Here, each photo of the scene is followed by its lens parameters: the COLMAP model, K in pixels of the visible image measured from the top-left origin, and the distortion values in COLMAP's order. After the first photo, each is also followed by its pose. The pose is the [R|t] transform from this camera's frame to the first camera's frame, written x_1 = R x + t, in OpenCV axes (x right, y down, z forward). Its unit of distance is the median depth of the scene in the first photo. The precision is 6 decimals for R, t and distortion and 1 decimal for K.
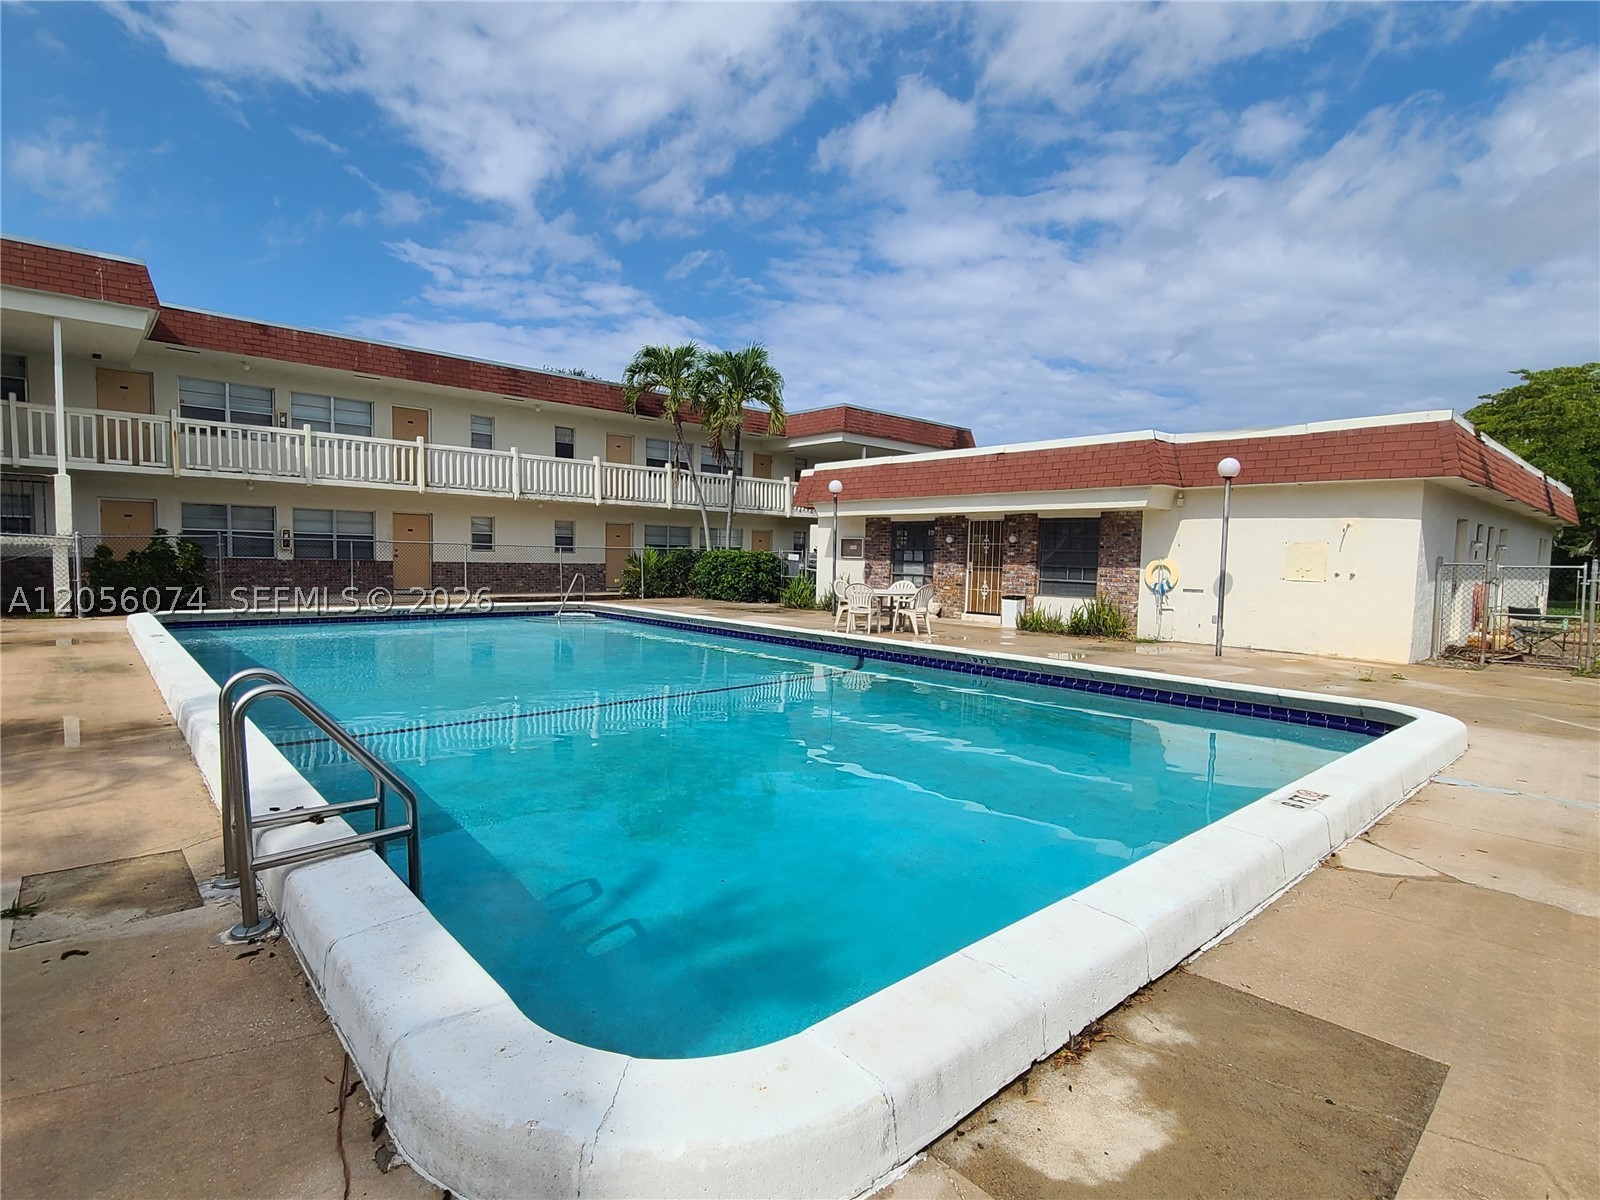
lens RADIAL K [[812.9, 0, 796.6], [0, 812.9, 605.1], [0, 0, 1]] dist [-0.001729, -0.001585]
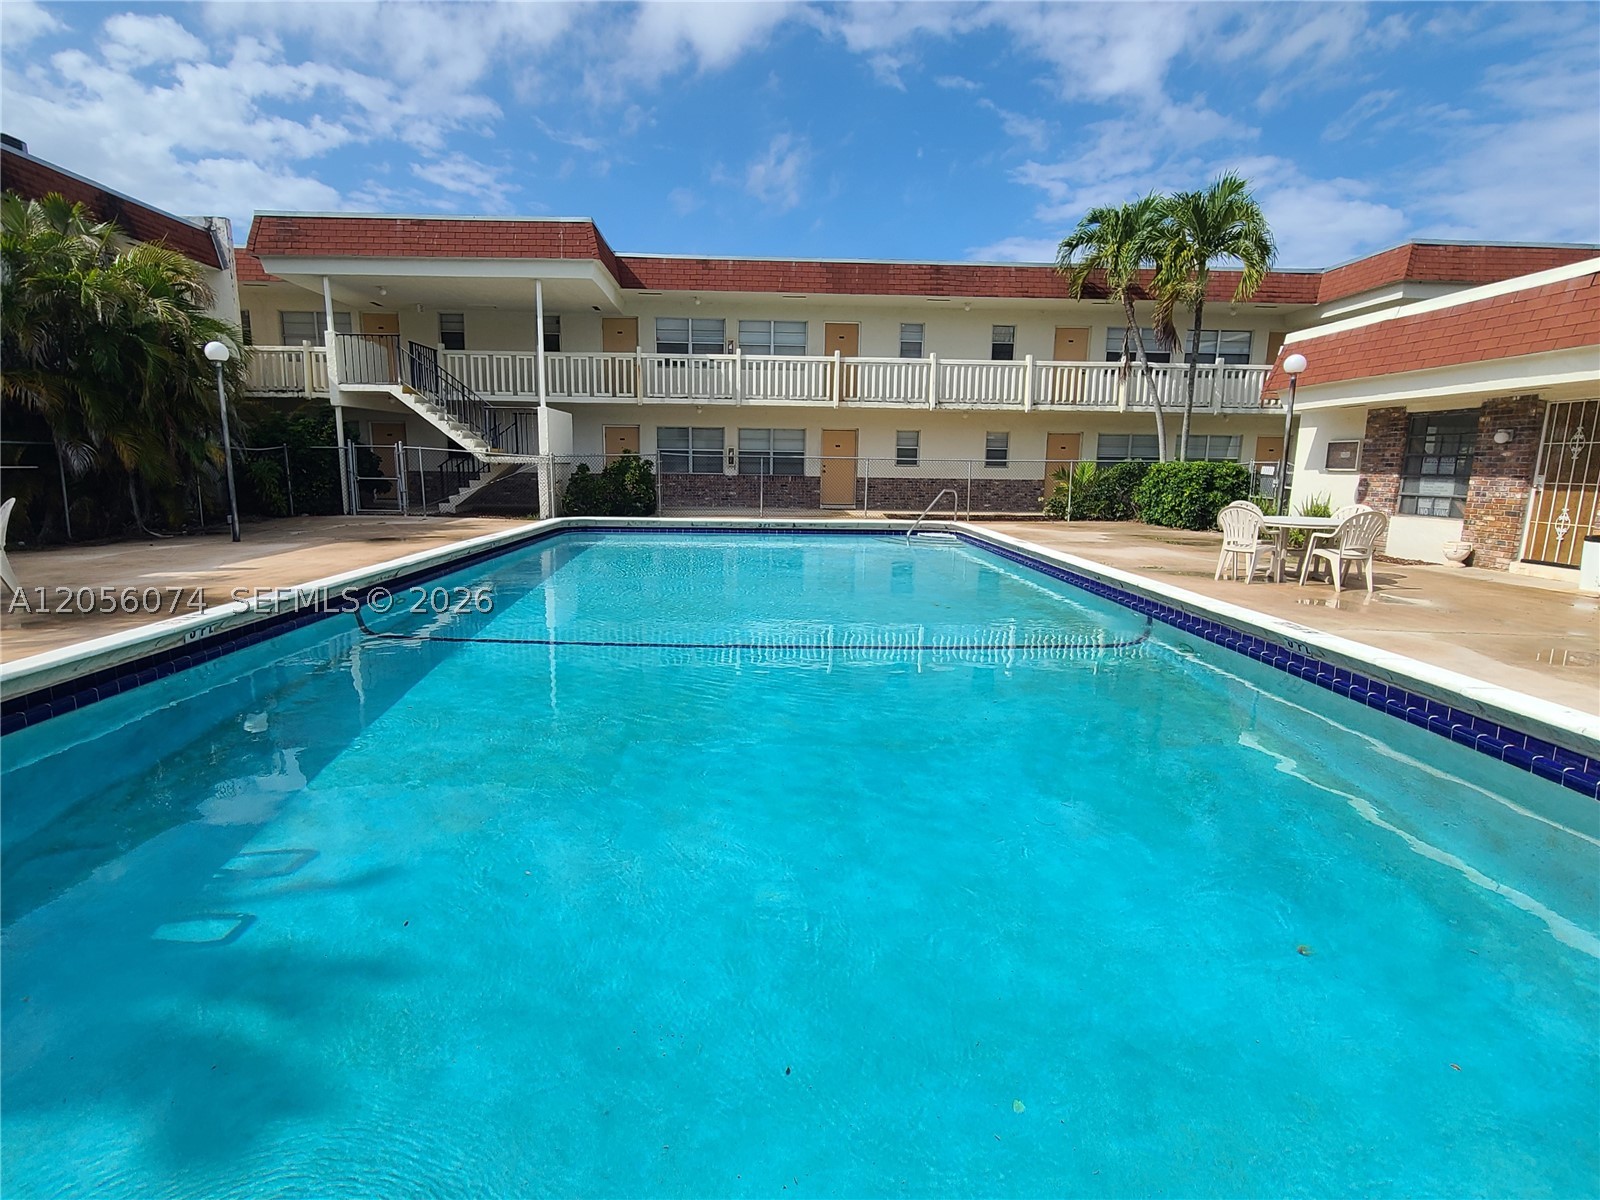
lens RADIAL K [[812.9, 0, 802.7], [0, 812.9, 607.1], [0, 0, 1]] dist [-0.001729, -0.001585]
pose [[0.768137, 0.098769, -0.632622, 0.151617], [-0.034617, 0.992992, 0.113000, -0.005029], [0.639349, -0.064900, 0.766173, 0.167901]]
